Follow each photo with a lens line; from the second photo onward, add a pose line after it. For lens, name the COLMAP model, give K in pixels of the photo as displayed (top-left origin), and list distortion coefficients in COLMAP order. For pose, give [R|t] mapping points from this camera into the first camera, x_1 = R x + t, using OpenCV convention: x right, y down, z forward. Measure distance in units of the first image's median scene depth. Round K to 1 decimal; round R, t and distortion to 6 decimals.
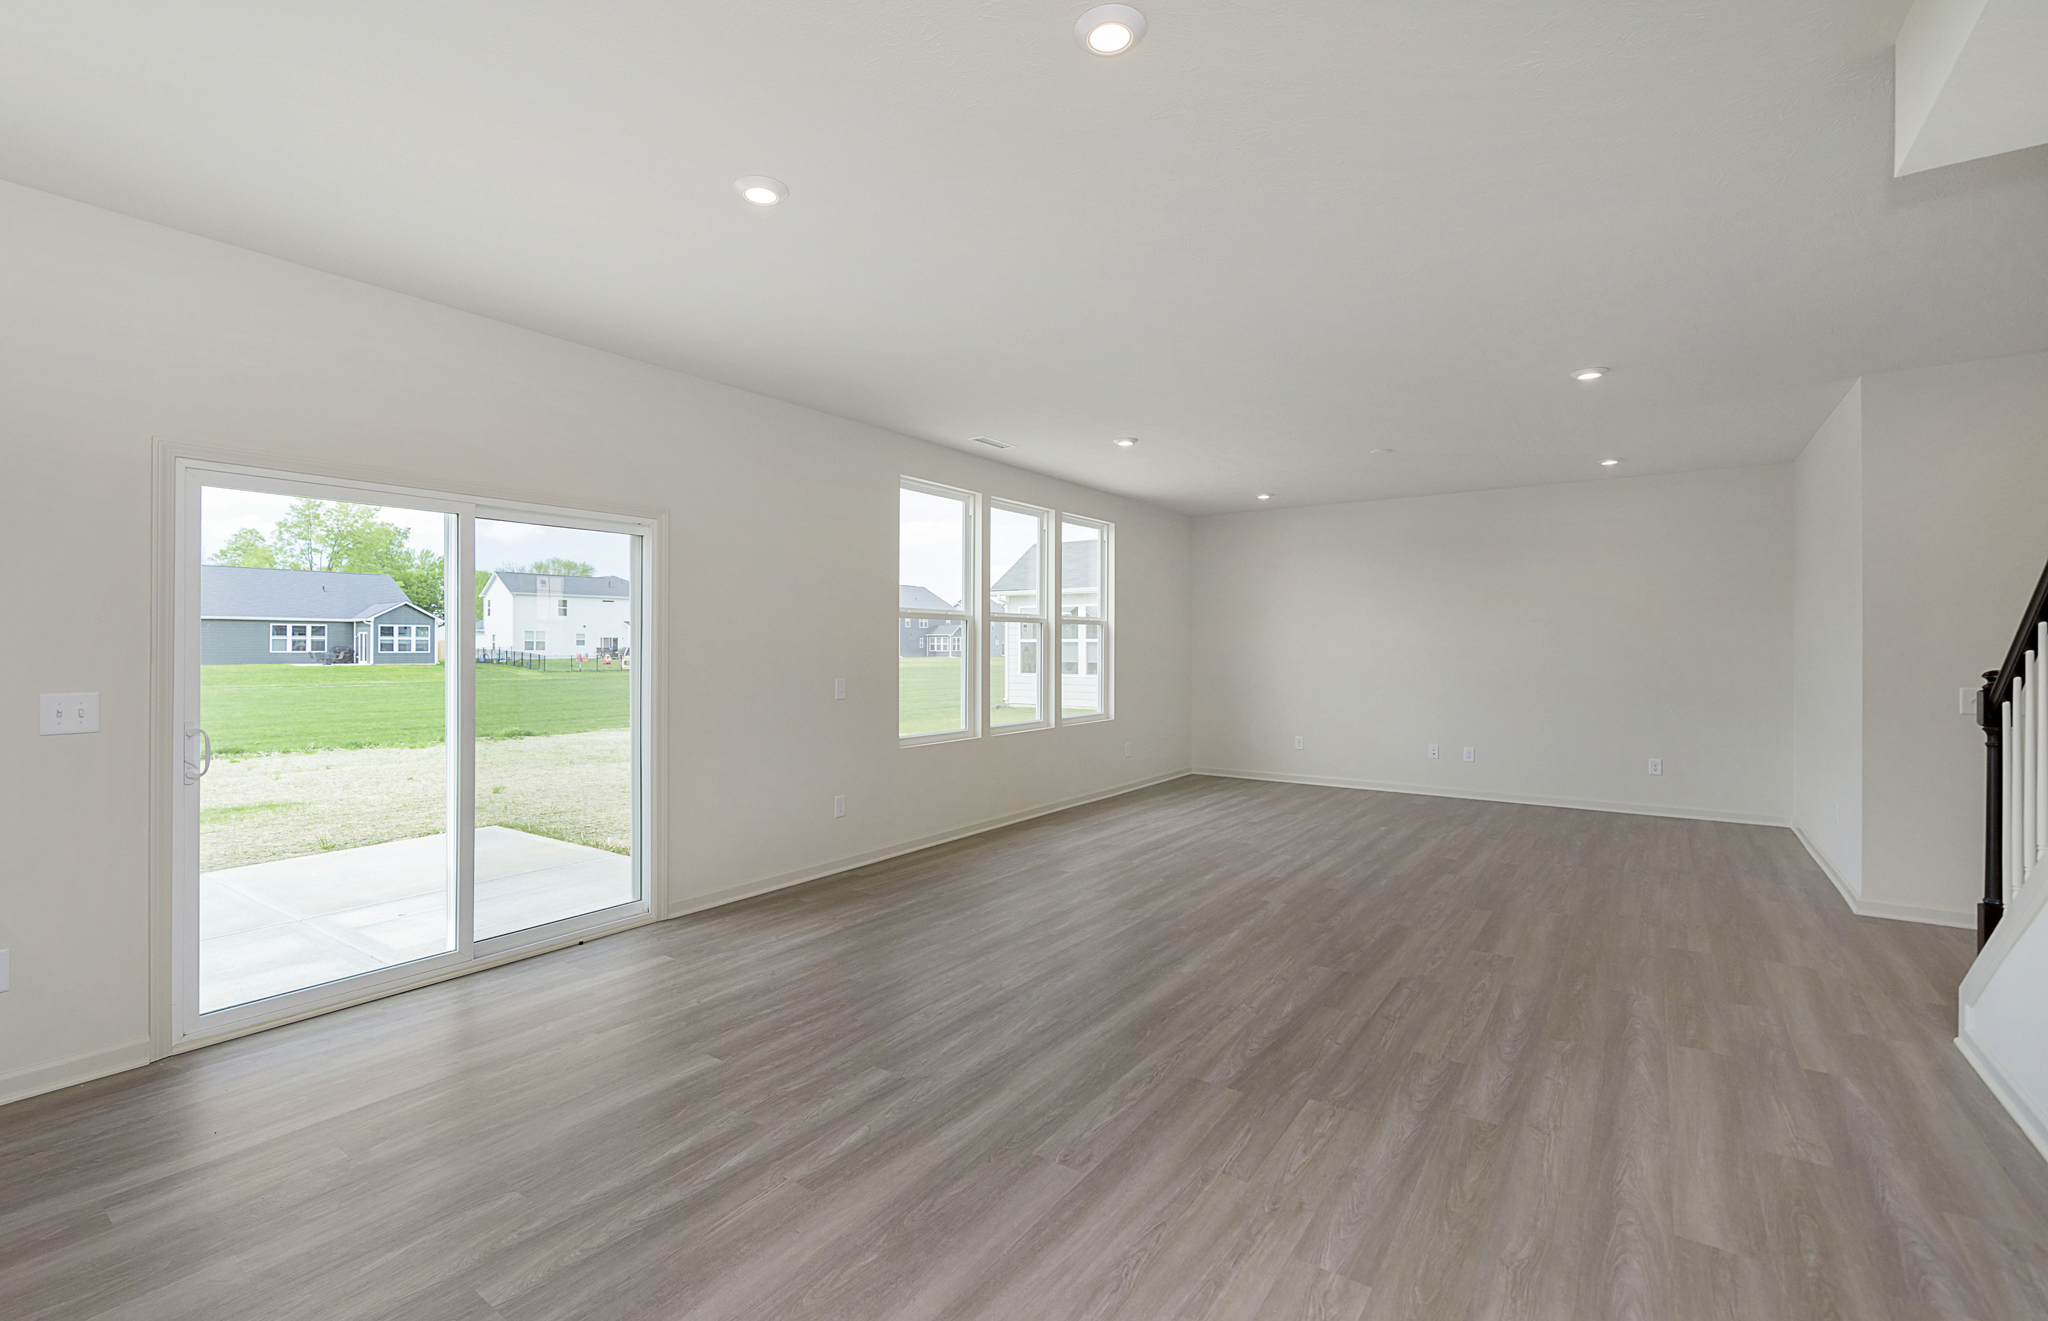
lens RADIAL K [[897.7, 0, 1024.0], [0, 897.7, 637.4], [0, 0, 1]] dist [-0.001484, -0.000222]
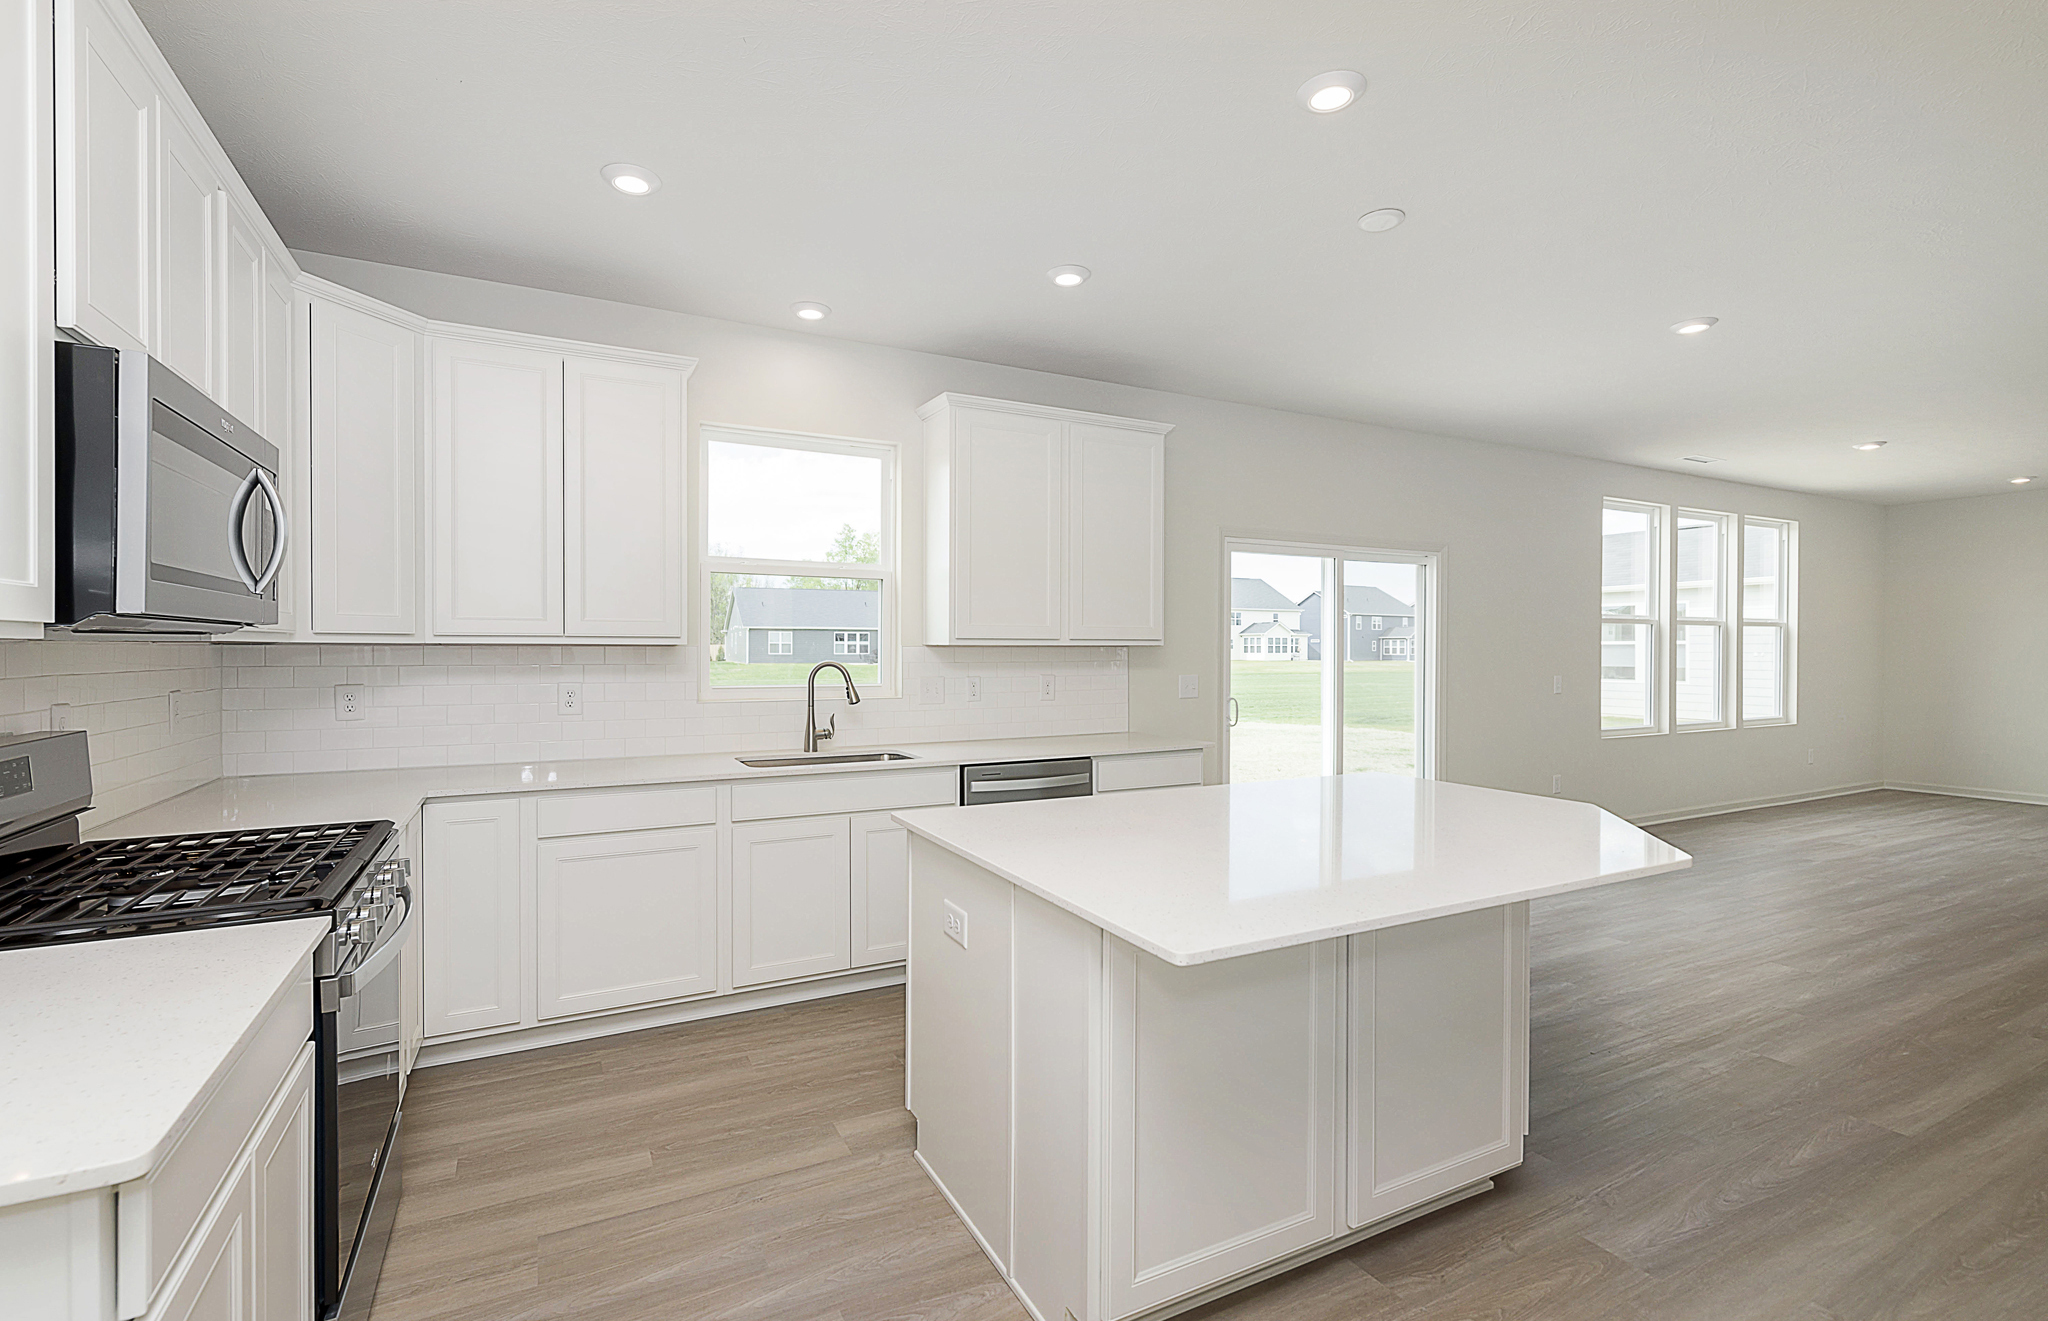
lens RADIAL K [[897.6, 0, 991.3], [0, 897.6, 647.8], [0, 0, 1]] dist [0.002658, 0.000714]
pose [[0.879996, -0.001027, -0.474981, -0.204029], [0.004867, 0.999965, 0.006855, -0.001572], [0.474957, -0.008344, 0.879969, -0.269801]]
